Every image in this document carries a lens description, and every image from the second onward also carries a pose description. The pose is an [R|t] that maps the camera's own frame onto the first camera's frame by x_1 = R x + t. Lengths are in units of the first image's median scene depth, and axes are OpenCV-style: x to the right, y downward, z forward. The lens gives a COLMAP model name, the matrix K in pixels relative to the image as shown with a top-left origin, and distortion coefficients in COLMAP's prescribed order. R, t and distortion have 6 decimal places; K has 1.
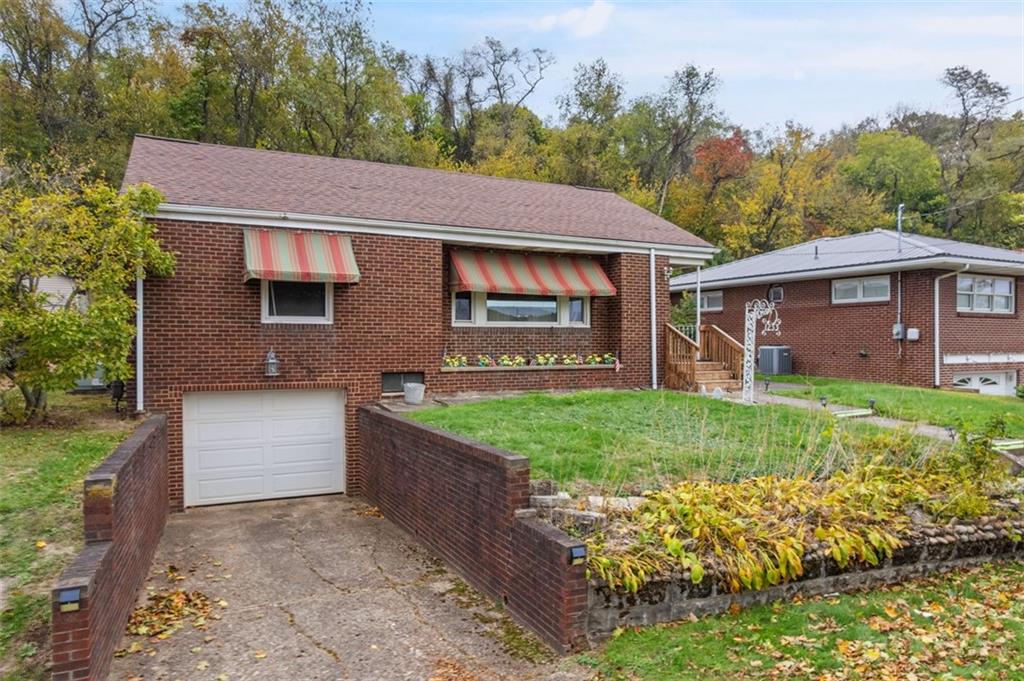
lens RADIAL K [[659.1, 0, 534.0], [0, 659.1, 372.4], [0, 0, 1]] dist [-0.072151, 0.061888]
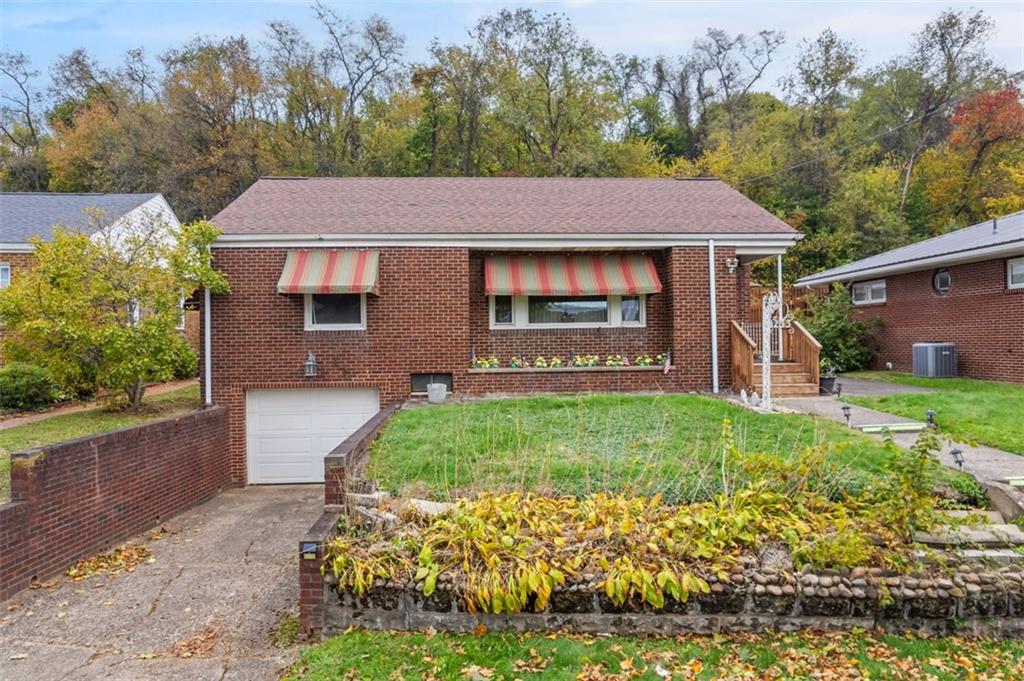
lens RADIAL K [[659.1, 0, 529.3], [0, 659.1, 354.6], [0, 0, 1]] dist [-0.072151, 0.061888]
pose [[0.920058, -0.005670, -0.391741, 0.348124], [-0.004857, 0.999653, -0.025876, -0.003779], [0.391752, 0.025710, 0.919711, 0.073528]]
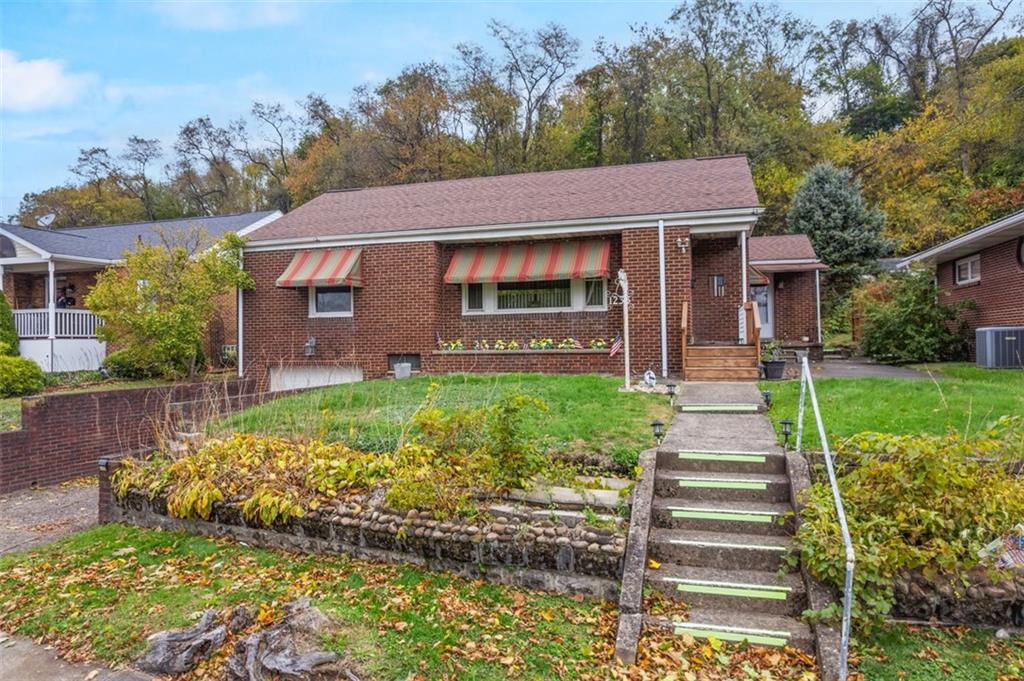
lens RADIAL K [[659.1, 0, 528.5], [0, 659.1, 362.4], [0, 0, 1]] dist [-0.072151, 0.061888]
pose [[0.729020, 0.008899, -0.684435, 0.760188], [-0.019177, 0.999789, -0.007427, 0.018607], [0.684224, 0.018539, 0.729036, 0.257901]]
